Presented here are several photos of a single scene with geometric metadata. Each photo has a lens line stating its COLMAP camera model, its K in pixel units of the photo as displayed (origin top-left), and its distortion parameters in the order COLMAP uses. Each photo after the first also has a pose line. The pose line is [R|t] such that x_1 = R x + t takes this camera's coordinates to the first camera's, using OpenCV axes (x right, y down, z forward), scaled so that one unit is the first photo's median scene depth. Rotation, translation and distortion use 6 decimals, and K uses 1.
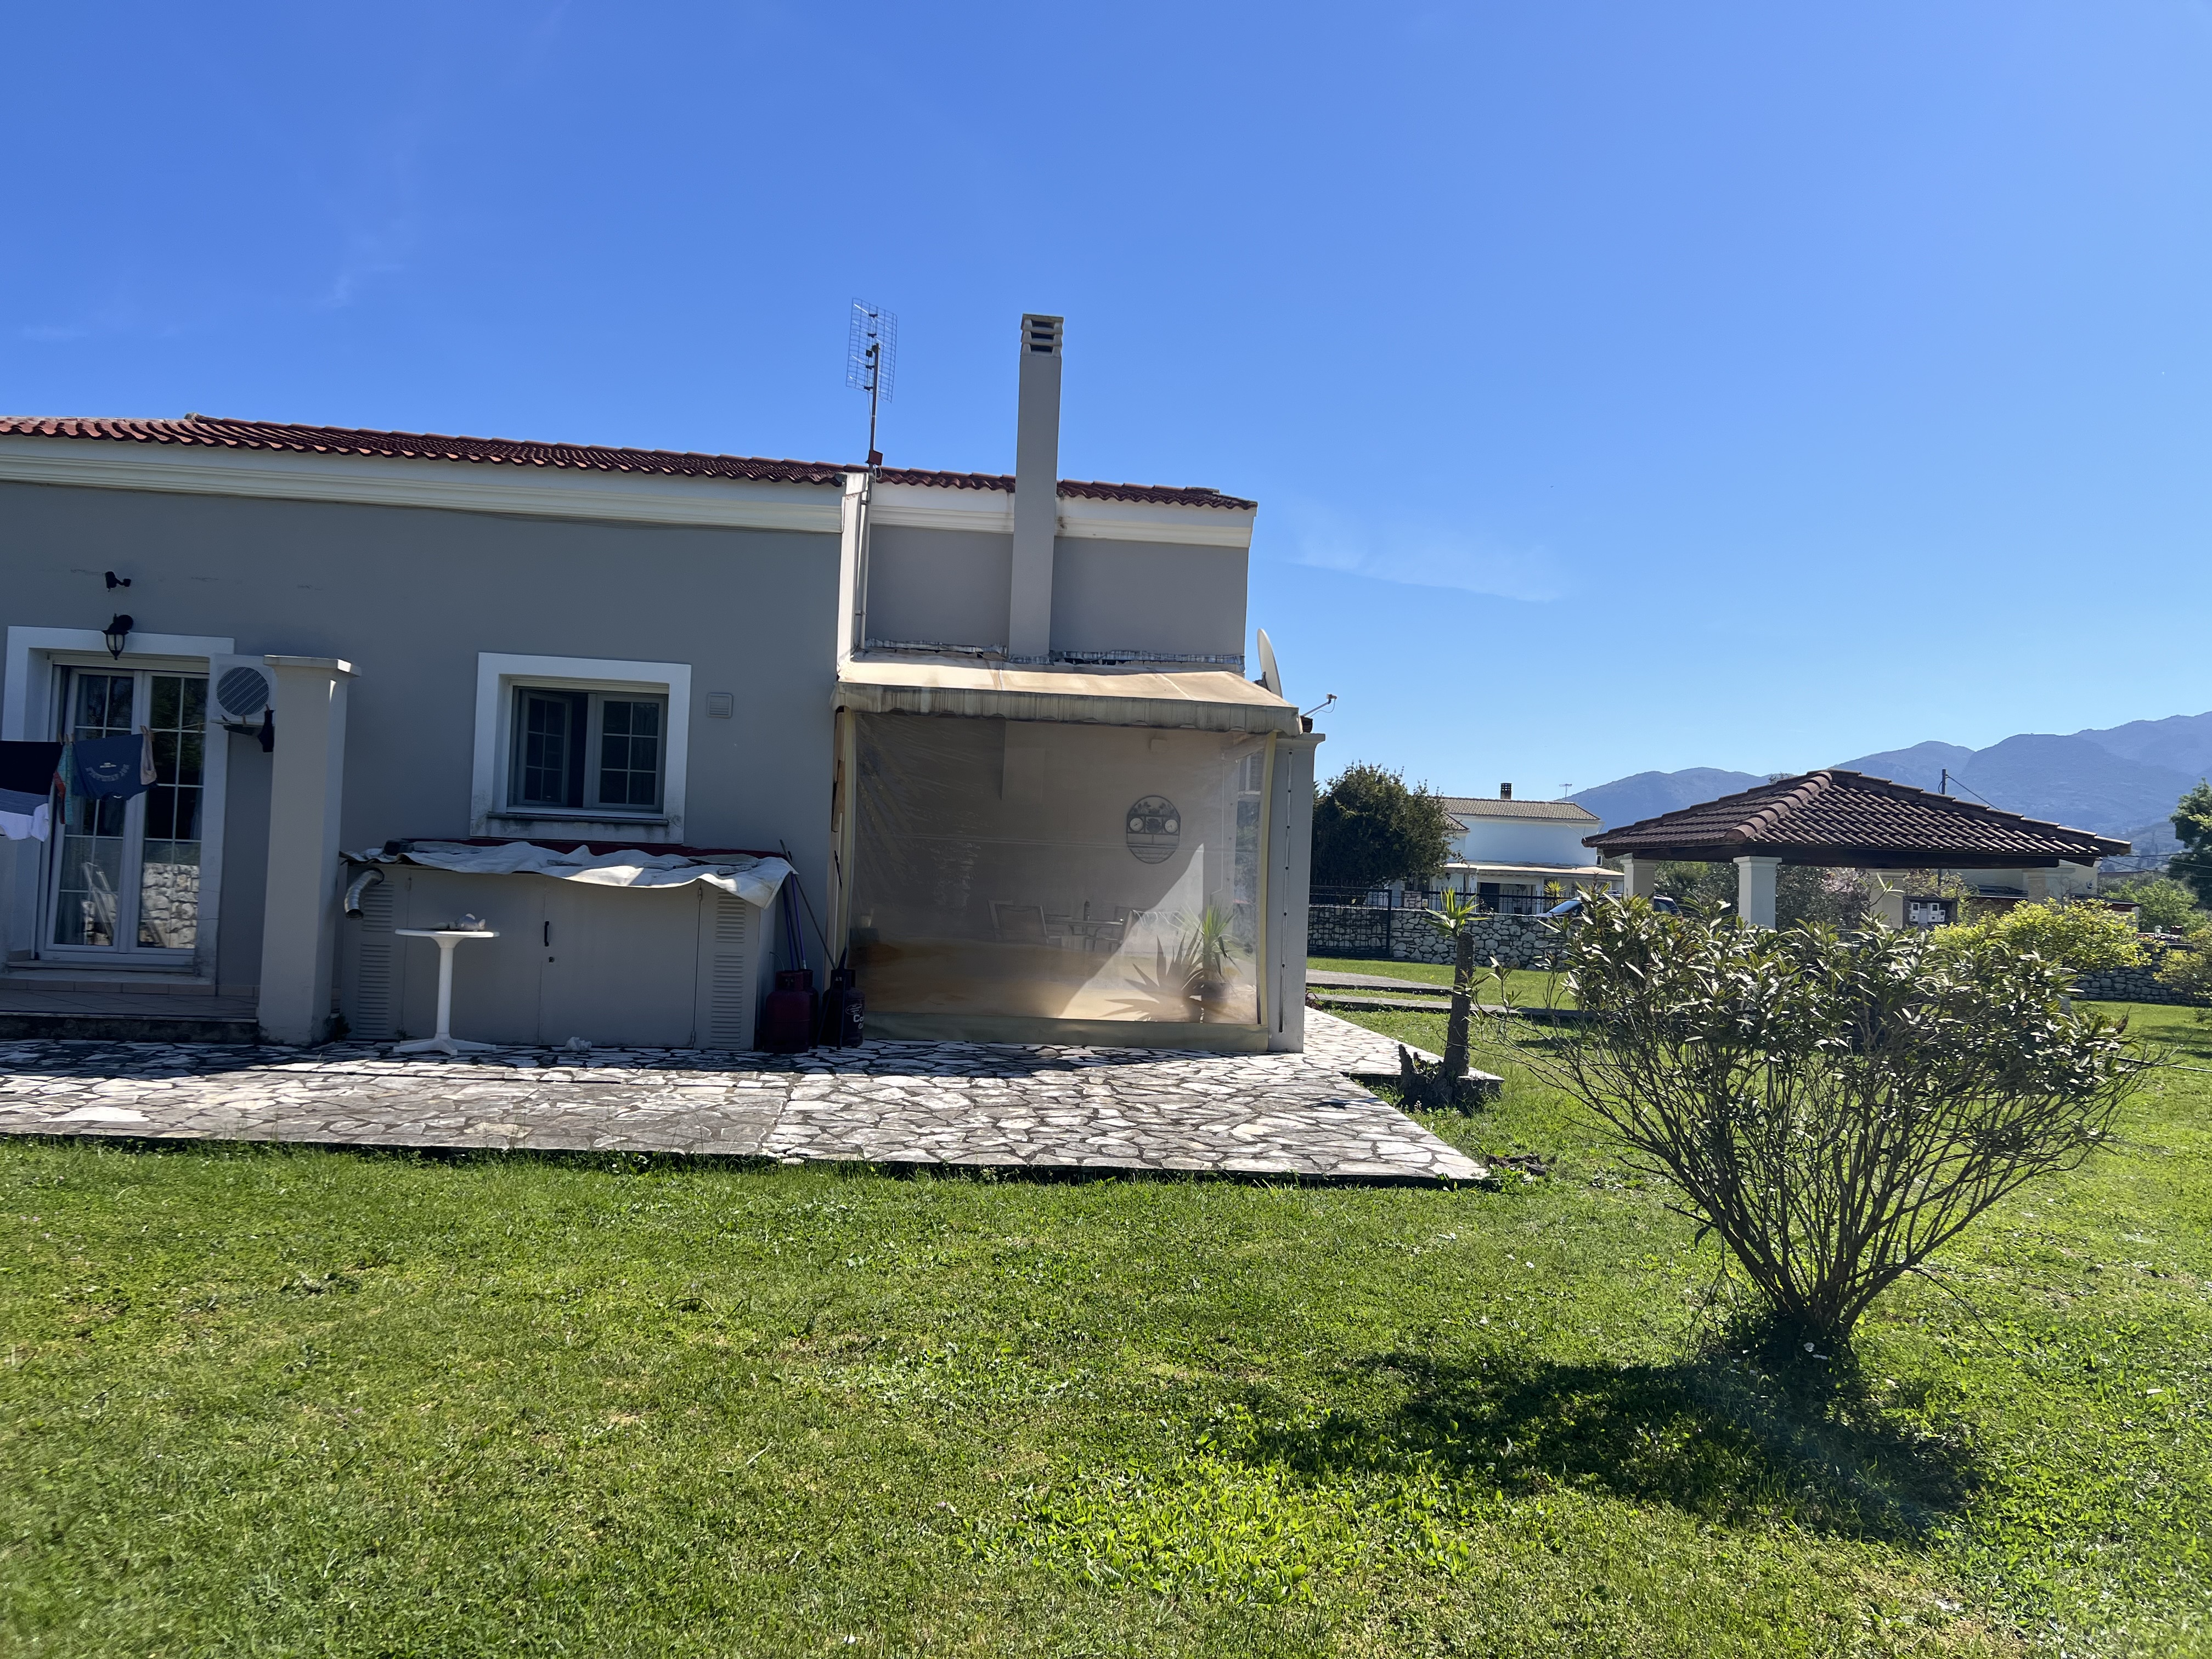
lens RADIAL K [[1673.2, 0, 1106.8], [0, 1673.2, 856.0], [0, 0, 1]] dist [0.054007, -0.065499]
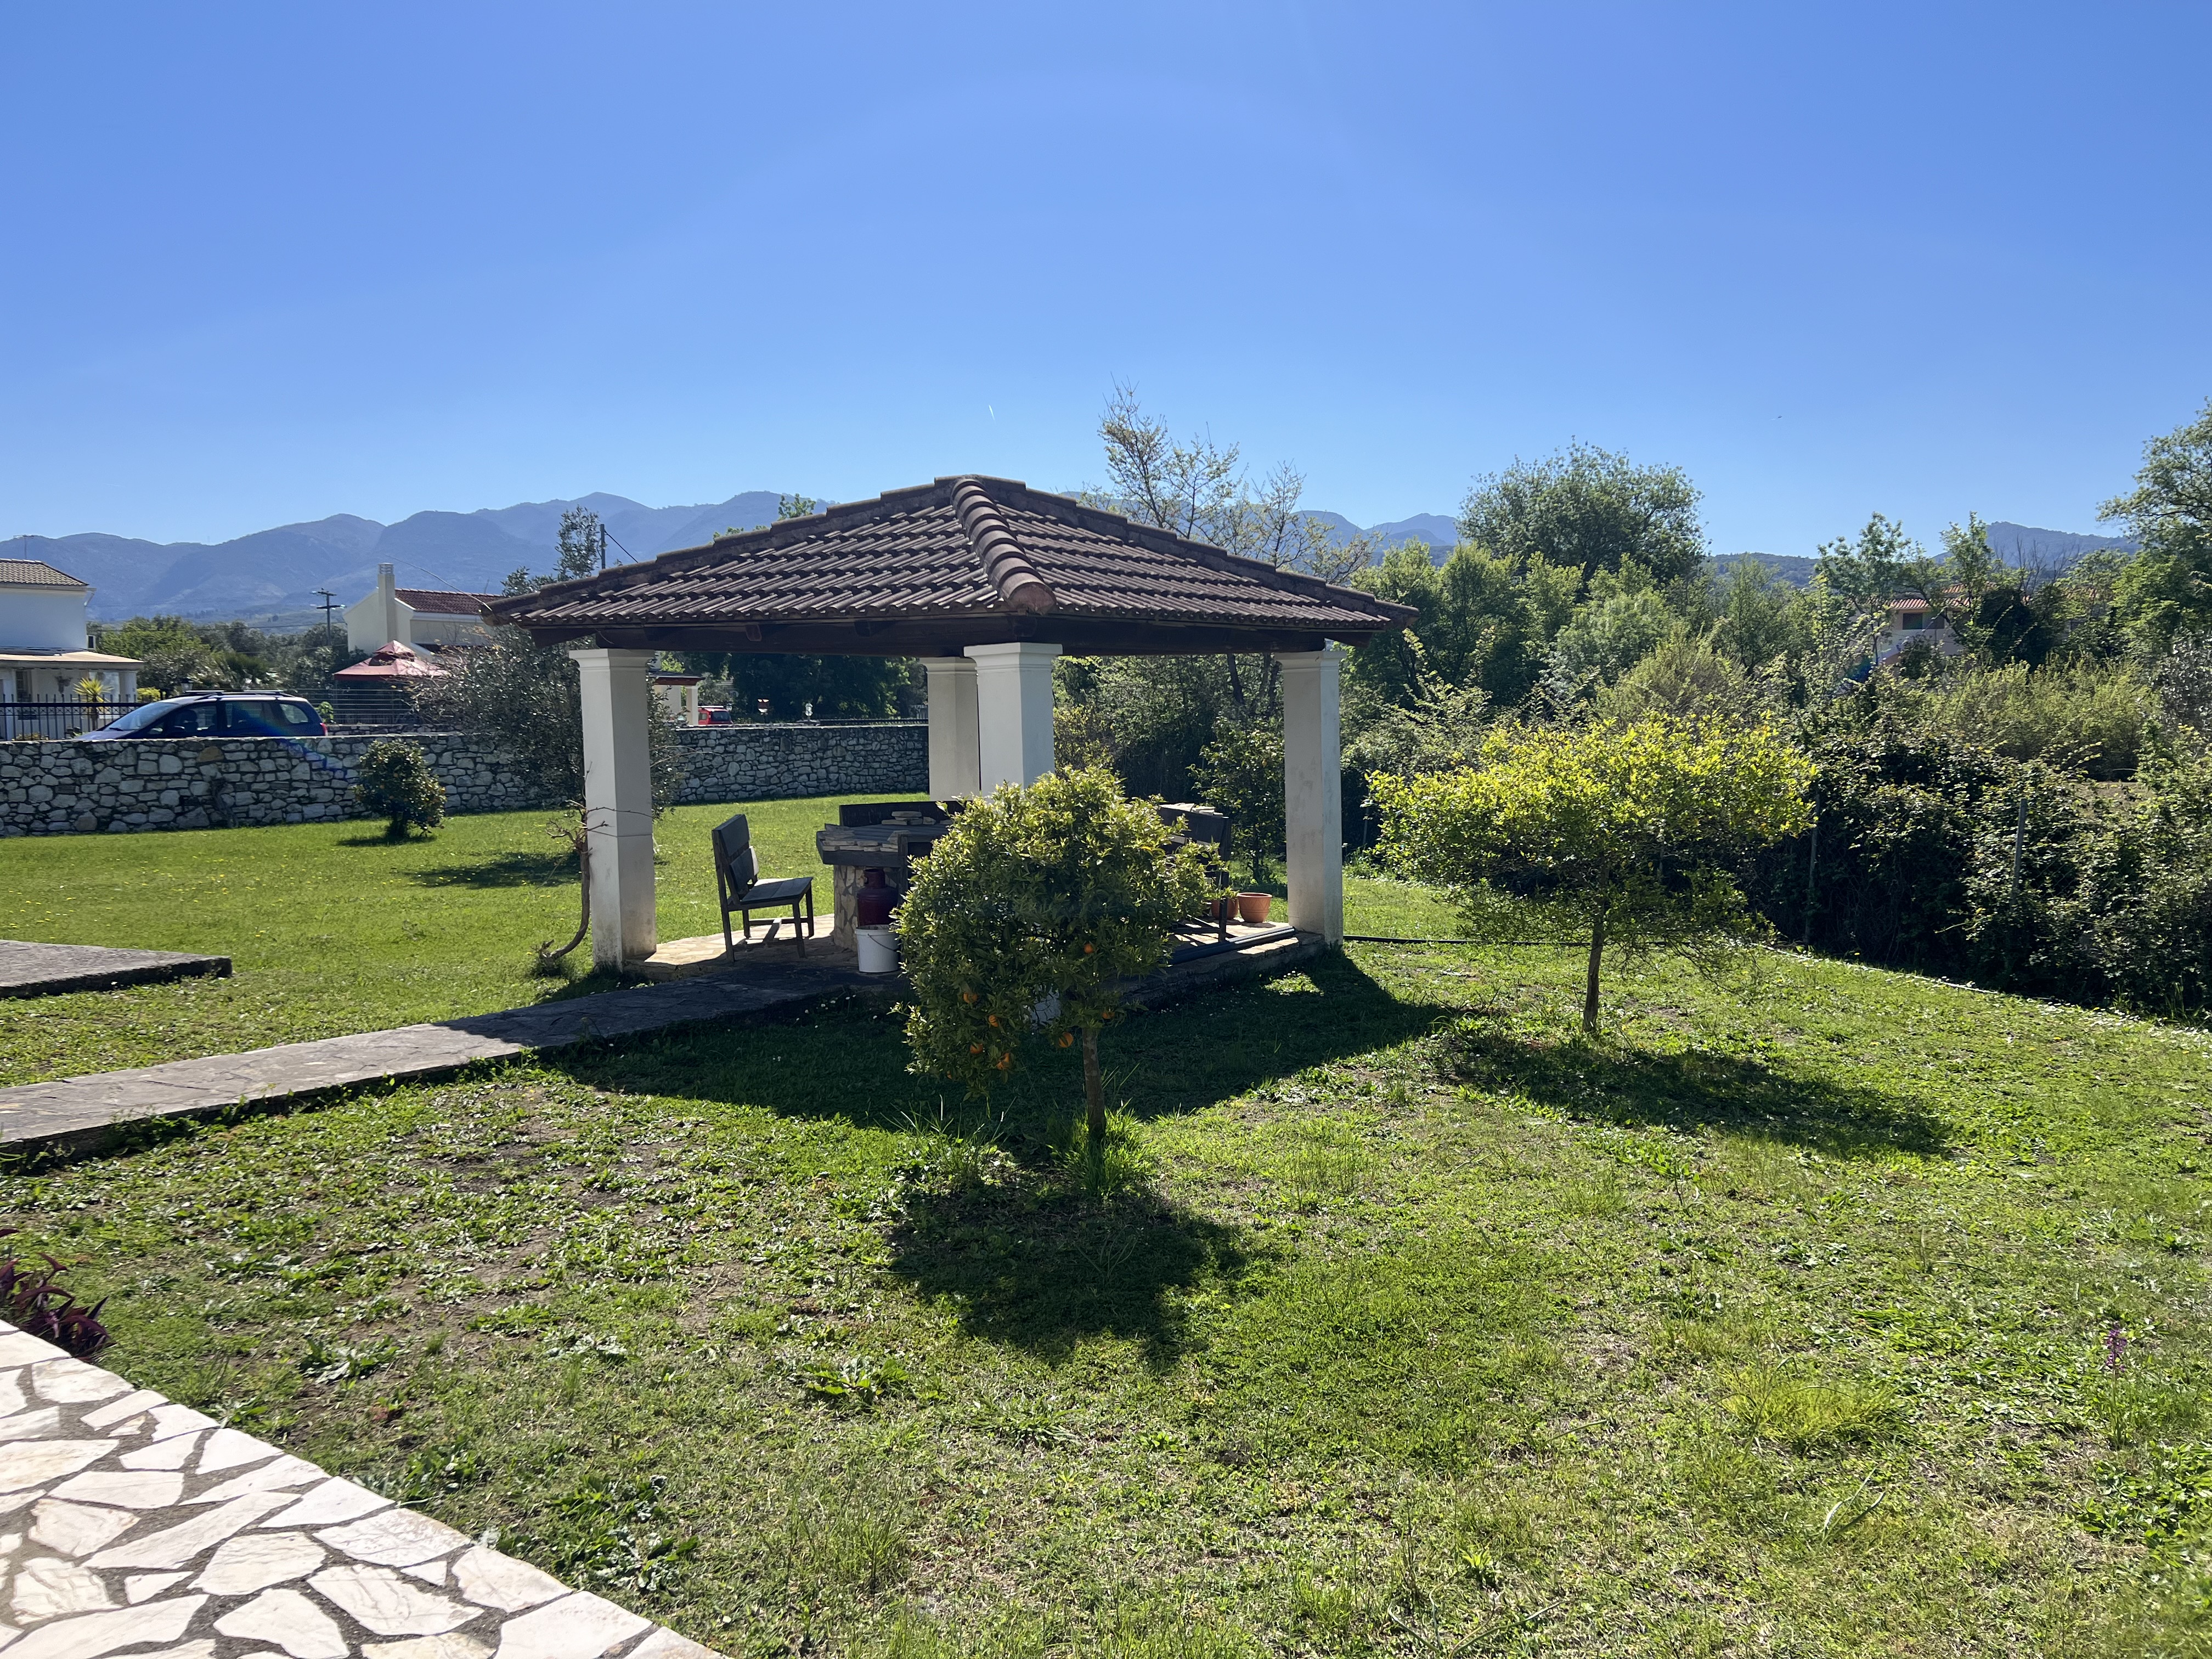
lens RADIAL K [[1673.2, 0, 1106.8], [0, 1673.2, 856.0], [0, 0, 1]] dist [0.054007, -0.065499]
pose [[0.655705, -0.114878, 0.746226, 0.050689], [0.015338, 0.990180, 0.138957, -0.004776], [-0.754861, -0.079669, 0.651028, 0.588829]]
